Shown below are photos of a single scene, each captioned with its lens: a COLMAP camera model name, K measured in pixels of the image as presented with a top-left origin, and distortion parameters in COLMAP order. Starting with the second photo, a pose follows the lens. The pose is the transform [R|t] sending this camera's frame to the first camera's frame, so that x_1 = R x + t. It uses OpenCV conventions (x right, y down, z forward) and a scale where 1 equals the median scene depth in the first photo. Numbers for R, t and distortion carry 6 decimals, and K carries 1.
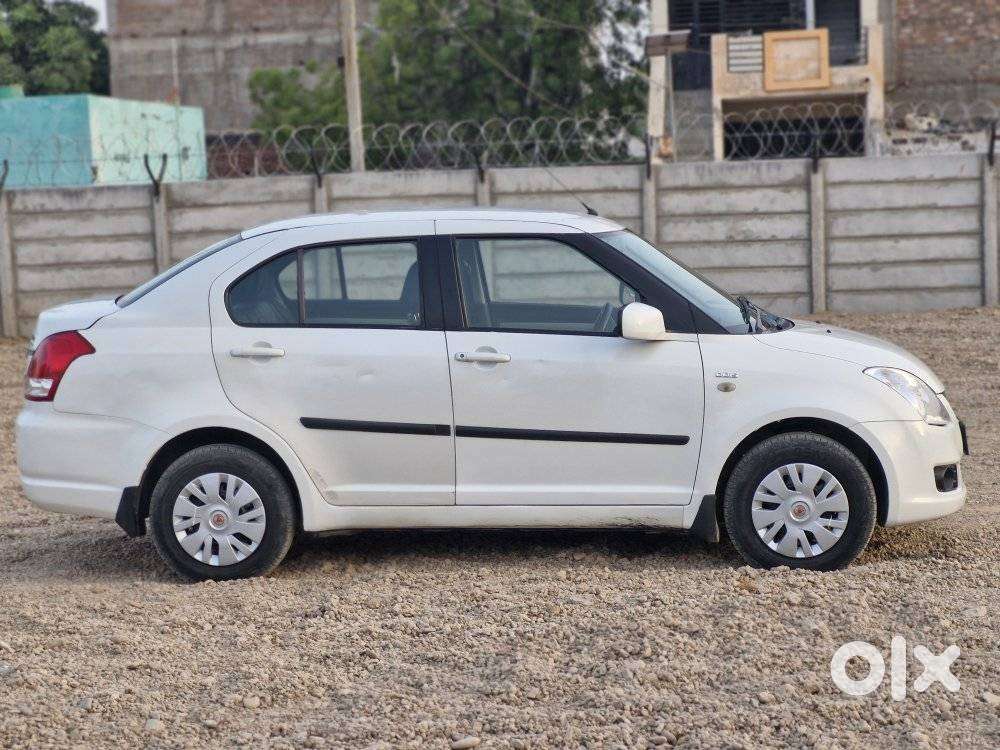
lens RADIAL K [[2165.2, 0, 500.0], [0, 2165.2, 375.0], [0, 0, 1]] dist [-0.087638, 2.678754]
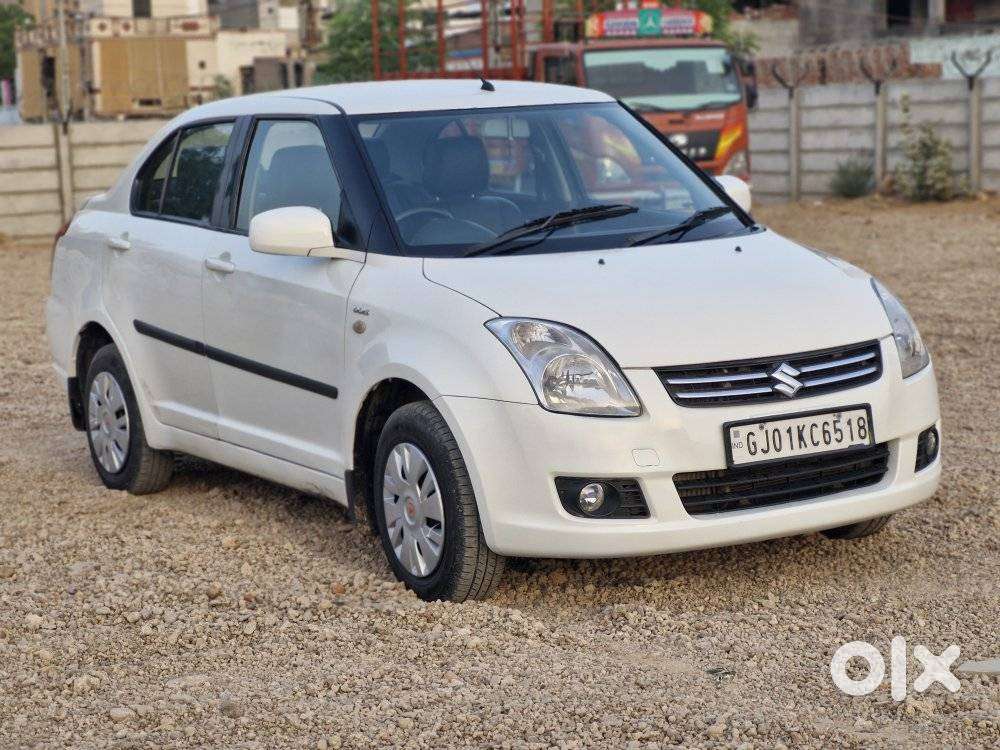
lens RADIAL K [[2165.2, 0, 500.0], [0, 2165.2, 375.0], [0, 0, 1]] dist [-0.087638, 2.678754]
pose [[0.561448, 0.105674, -0.820737, 0.274789], [-0.050111, 0.994334, 0.093745, -0.018505], [0.825993, -0.011505, 0.563562, 0.233566]]
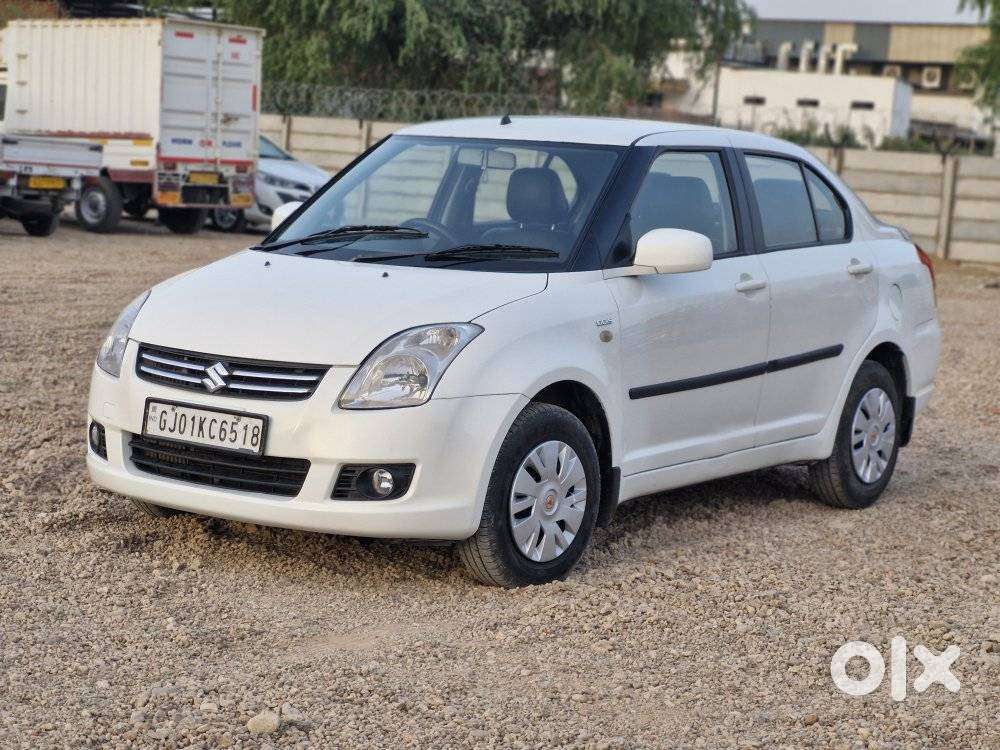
lens RADIAL K [[2165.2, 0, 500.0], [0, 2165.2, 375.0], [0, 0, 1]] dist [-0.087638, 2.678754]
pose [[-0.535075, 0.090364, -0.839958, 0.305473], [-0.117854, 0.976556, 0.180135, -0.052362], [0.836544, 0.195378, -0.511881, 0.586427]]
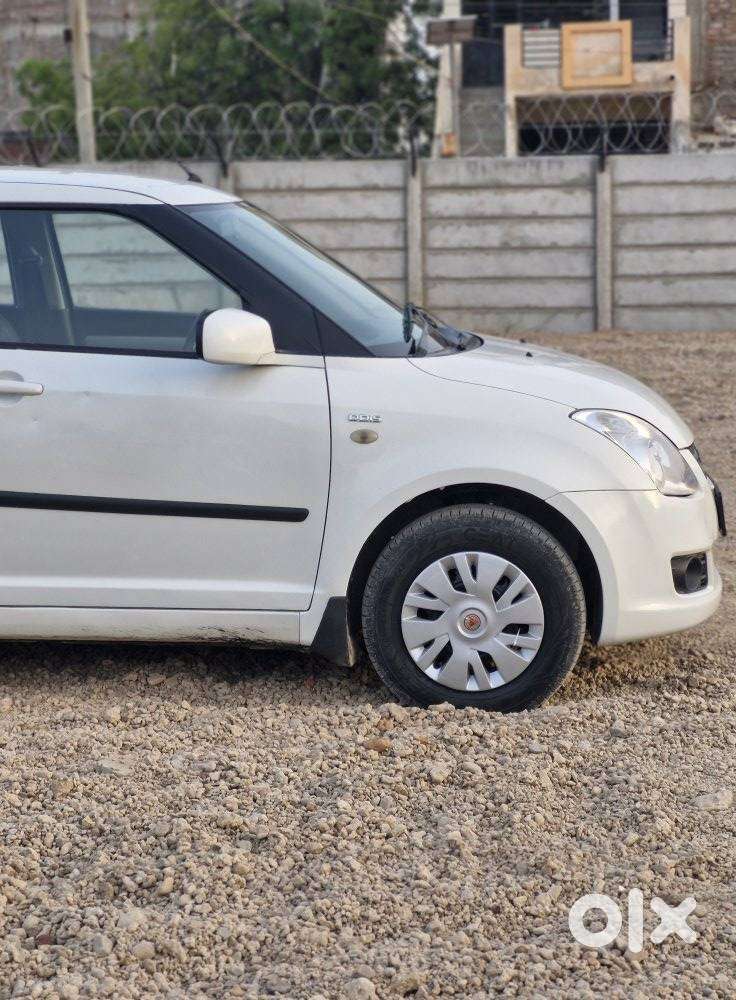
lens RADIAL K [[2187.7, 0, 369.5], [0, 2187.7, 474.7], [0, 0, 1]] dist [-0.085741, 2.107692]
pose [[0.999586, 0.012728, 0.025797, 0.033172], [-0.013710, 0.999175, 0.038240, -0.003175], [-0.025289, -0.038578, 0.998936, 0.121227]]
